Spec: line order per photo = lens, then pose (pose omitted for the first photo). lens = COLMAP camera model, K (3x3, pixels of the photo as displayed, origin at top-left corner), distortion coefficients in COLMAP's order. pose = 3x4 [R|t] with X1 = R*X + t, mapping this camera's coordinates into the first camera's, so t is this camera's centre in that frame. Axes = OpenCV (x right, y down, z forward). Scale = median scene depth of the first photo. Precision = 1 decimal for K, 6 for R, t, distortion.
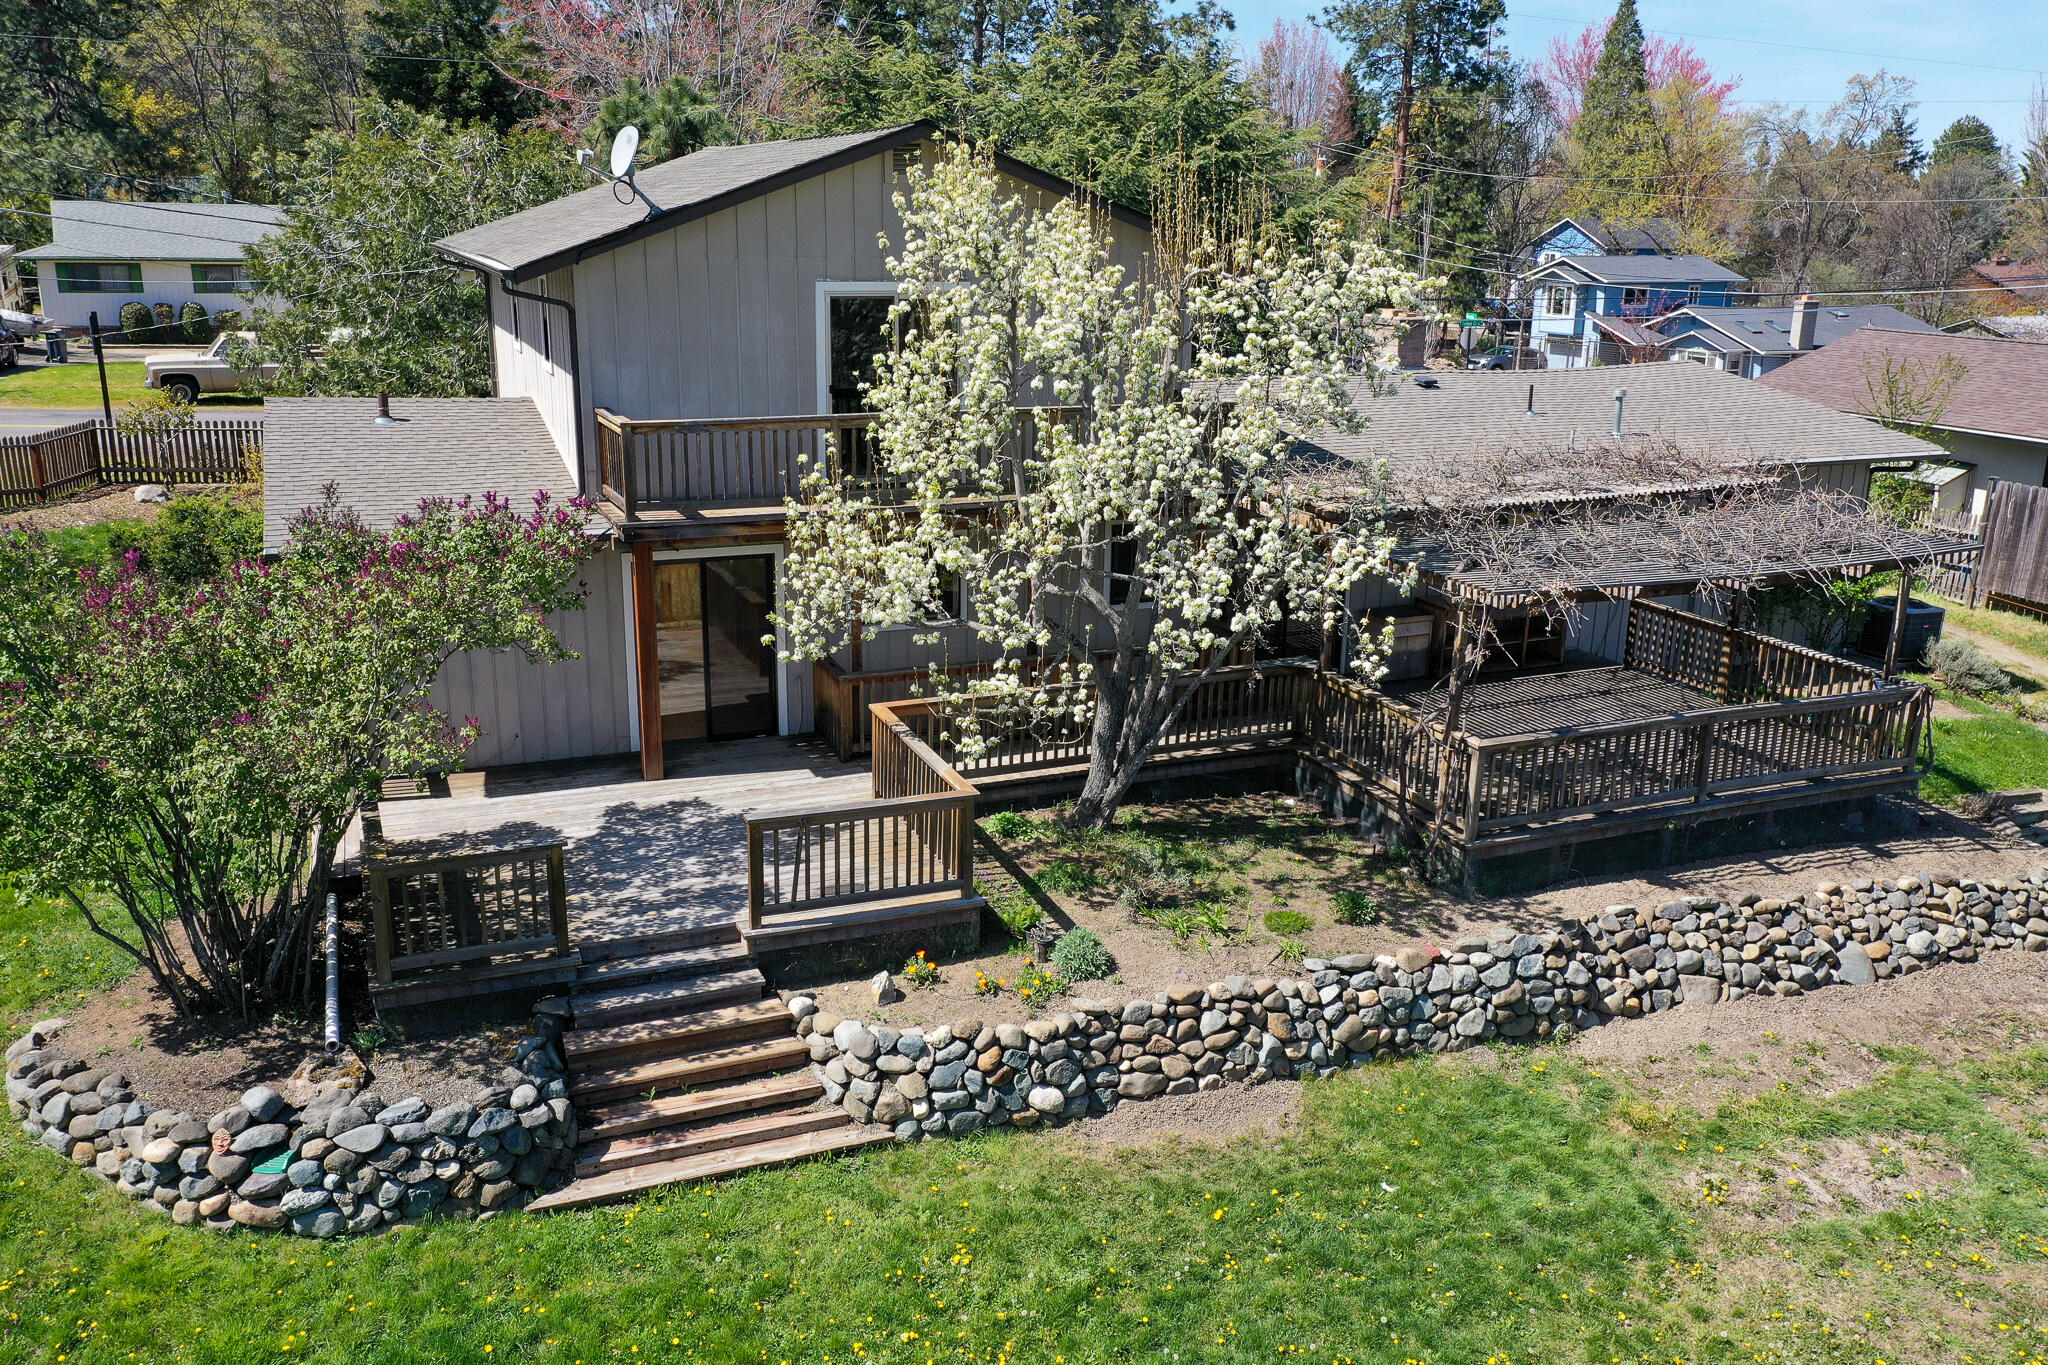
lens RADIAL K [[1632.5, 0, 1024.0], [0, 1632.5, 682.5], [0, 0, 1]] dist [-0.000688, 0.009358]
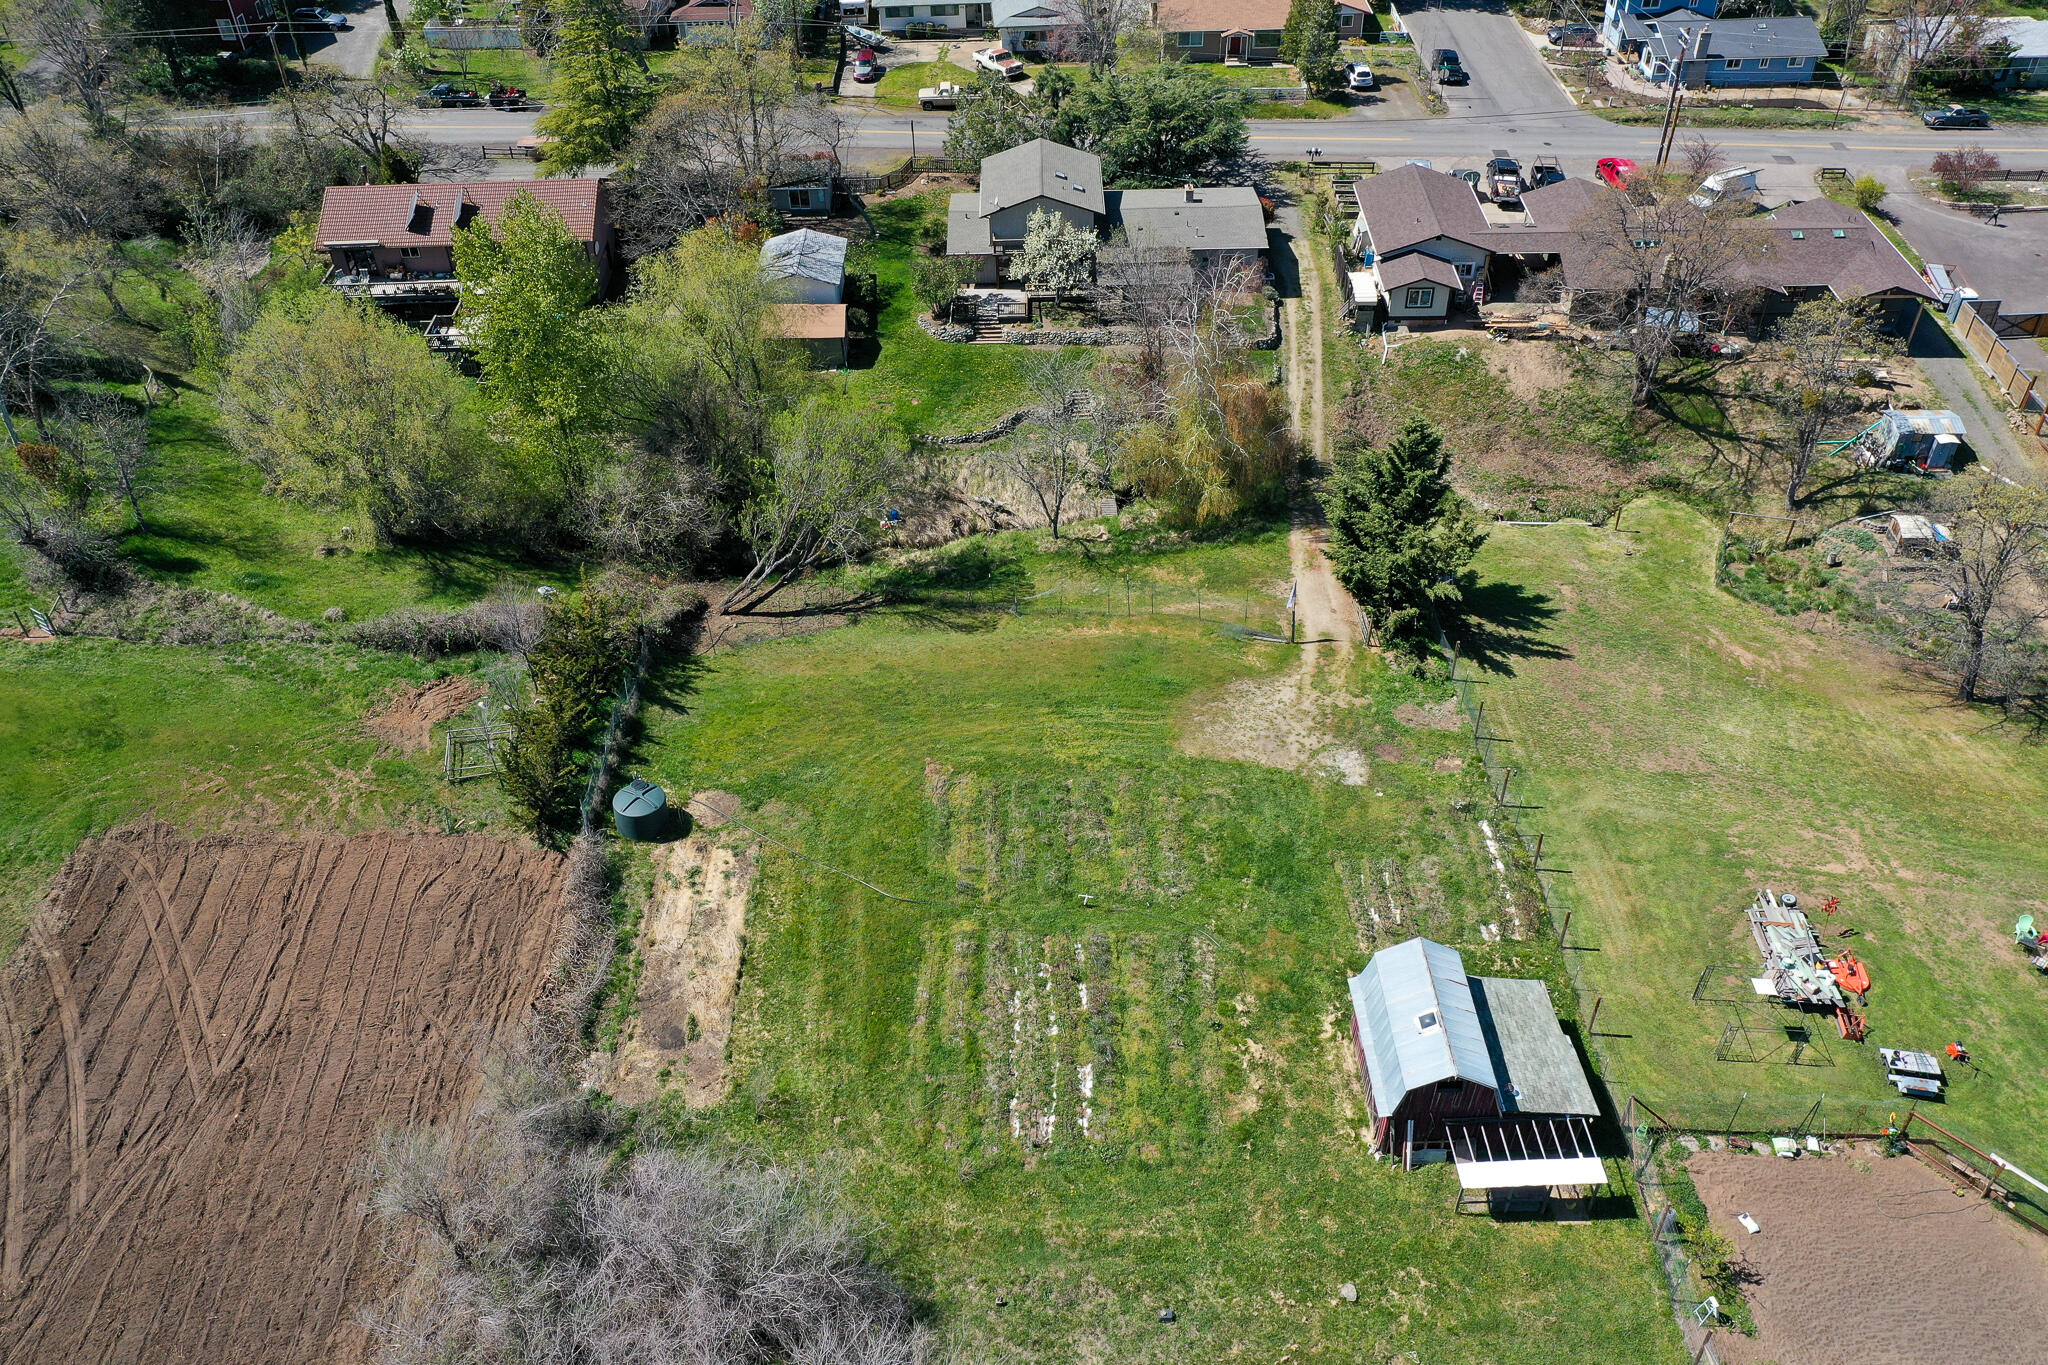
lens RADIAL K [[1632.5, 0, 1024.0], [0, 1632.5, 682.5], [0, 0, 1]] dist [-0.000688, 0.009358]
pose [[0.921187, 0.225576, -0.317064, 2.960470], [-0.074326, 0.901825, 0.425661, -1.683330], [0.381955, -0.368547, 0.847516, -6.559160]]
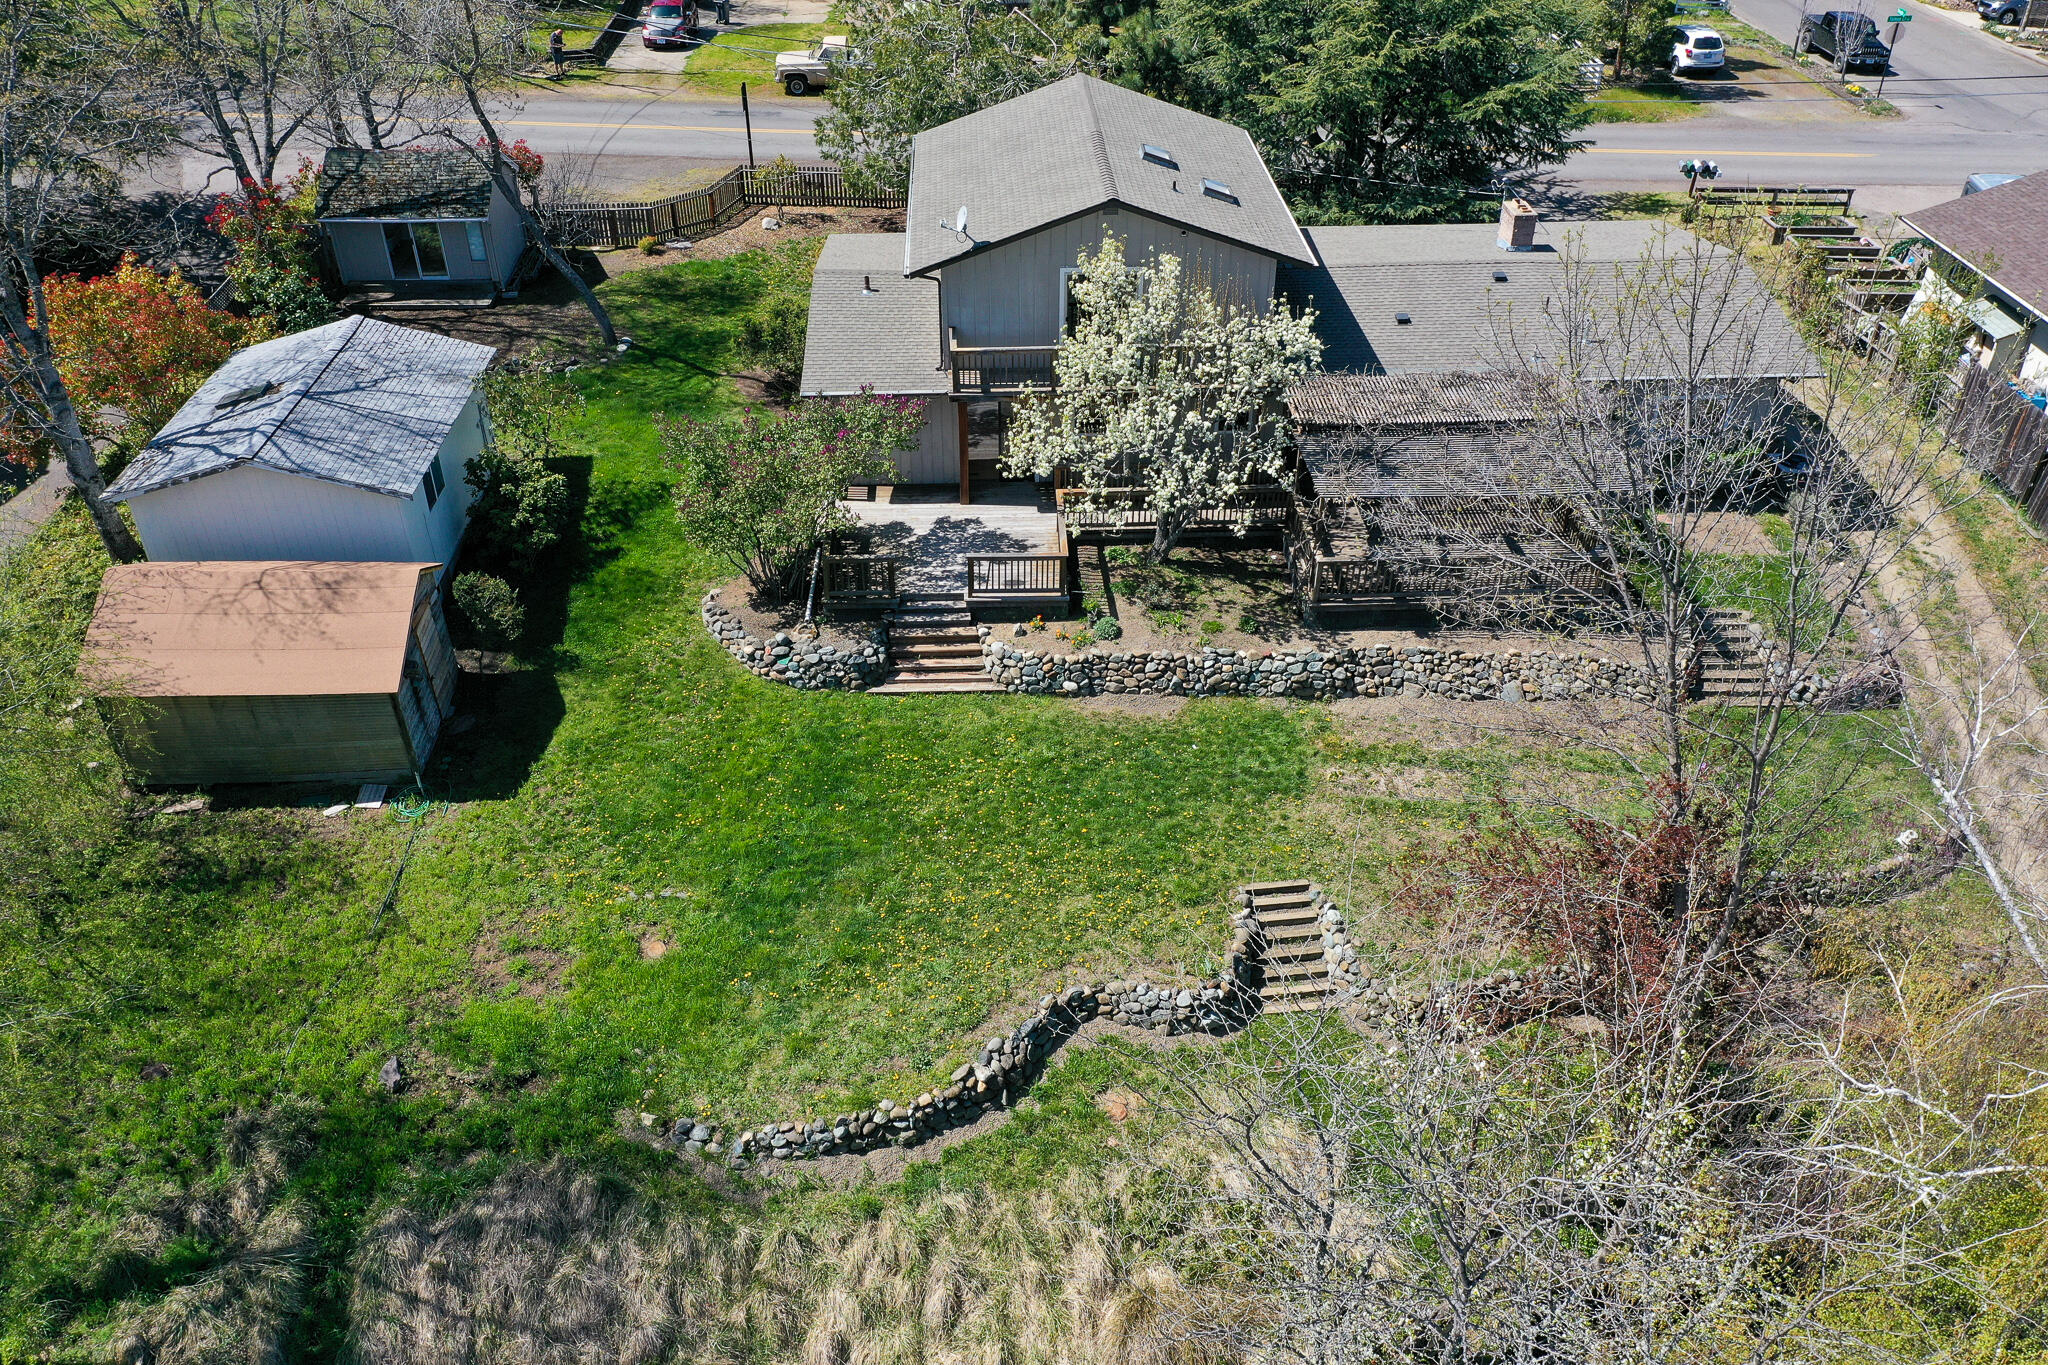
lens RADIAL K [[1632.5, 0, 1024.0], [0, 1632.5, 682.5], [0, 0, 1]] dist [-0.000688, 0.009358]
pose [[0.934419, 0.187626, -0.302750, 0.668897], [-0.081394, 0.939996, 0.331336, -0.540510], [0.346751, -0.284965, 0.893621, -1.178694]]
